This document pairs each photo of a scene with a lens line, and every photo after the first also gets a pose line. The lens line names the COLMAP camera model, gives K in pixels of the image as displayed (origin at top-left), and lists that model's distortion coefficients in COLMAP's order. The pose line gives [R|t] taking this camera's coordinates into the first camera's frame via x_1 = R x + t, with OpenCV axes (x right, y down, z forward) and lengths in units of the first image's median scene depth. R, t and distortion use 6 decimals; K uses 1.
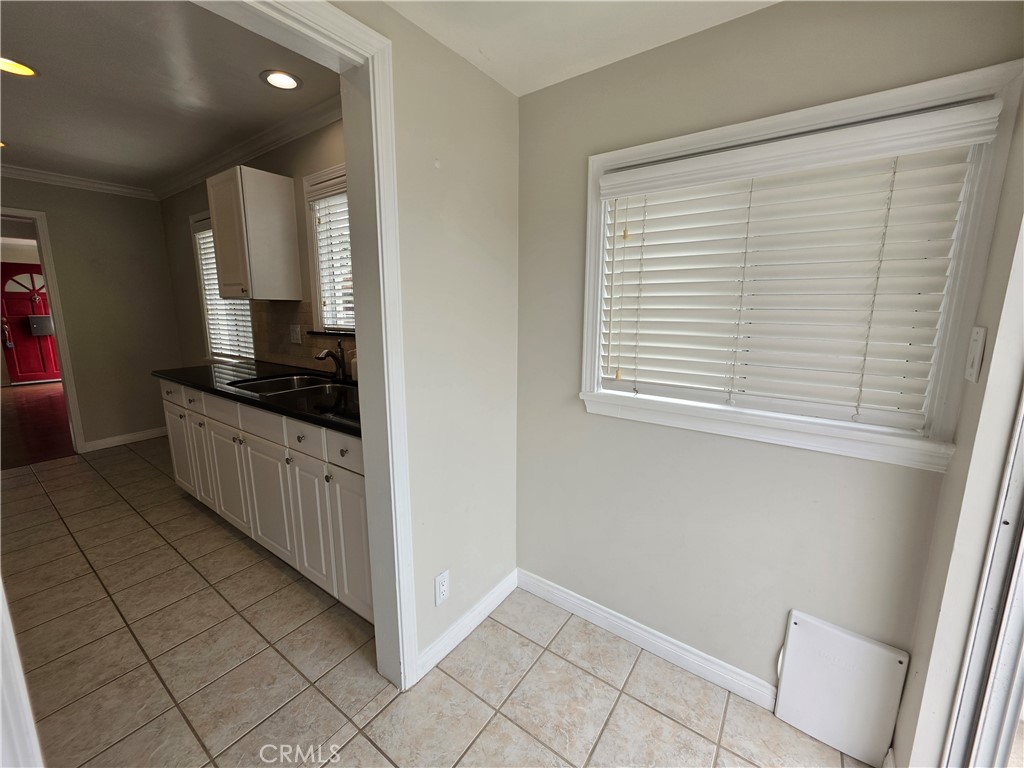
lens RADIAL K [[412.2, 0, 510.4], [0, 412.2, 377.3], [0, 0, 1]] dist [-0.001127, 0.000093]
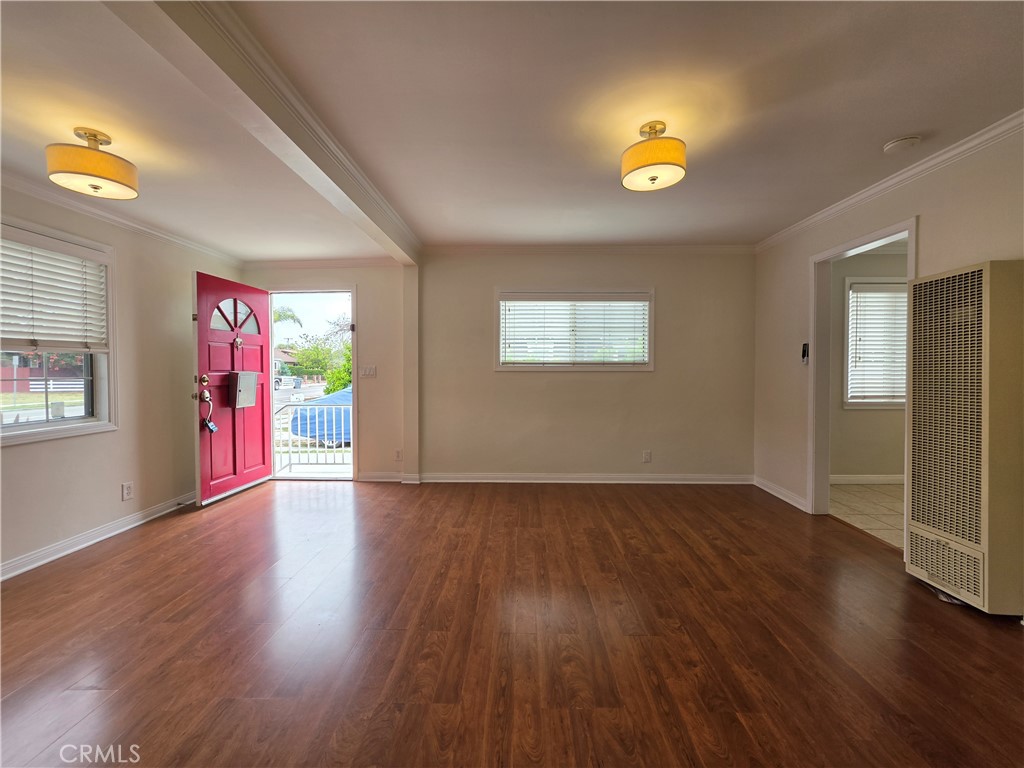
lens RADIAL K [[413.0, 0, 509.9], [0, 413.0, 377.8], [0, 0, 1]] dist [-0.004142, 0.000304]
pose [[0.826938, -0.013028, 0.562142, -3.056742], [0.099548, 0.987332, -0.123558, -0.097528], [-0.553411, 0.158135, 0.817759, 0.897077]]
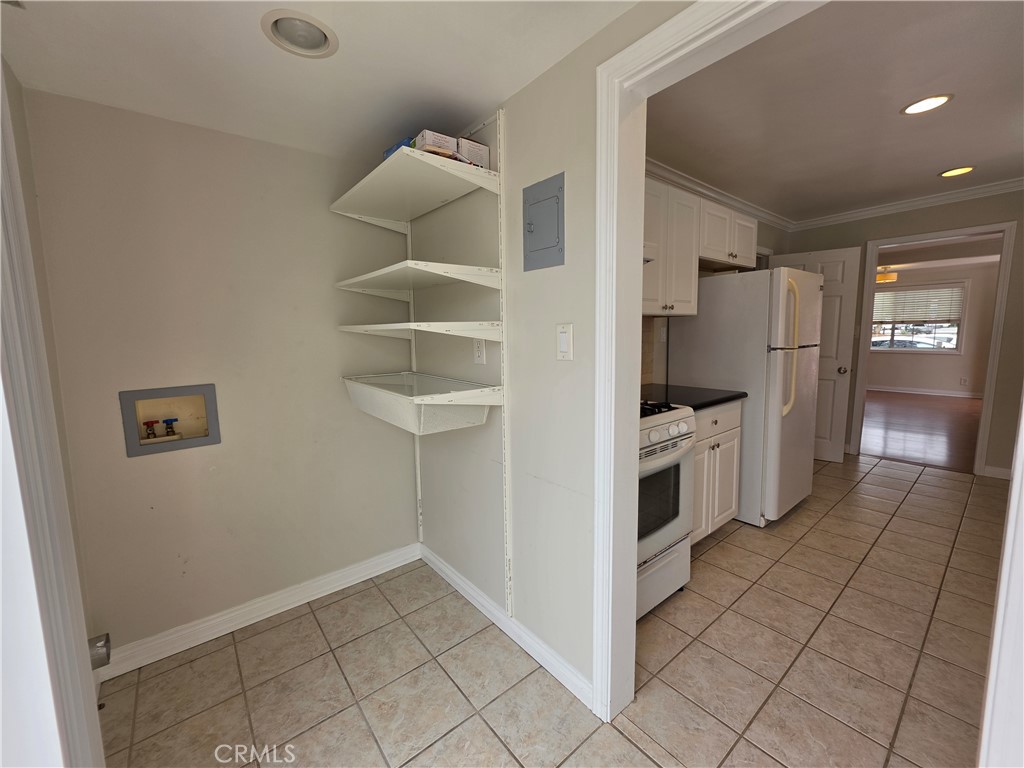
lens RADIAL K [[413.0, 0, 509.9], [0, 413.0, 377.8], [0, 0, 1]] dist [-0.004142, 0.000304]
pose [[-0.261457, 0.112920, -0.958587, 0.163083], [-0.149703, 0.976371, 0.155847, -0.026419], [0.953535, 0.184250, -0.238374, 0.233121]]
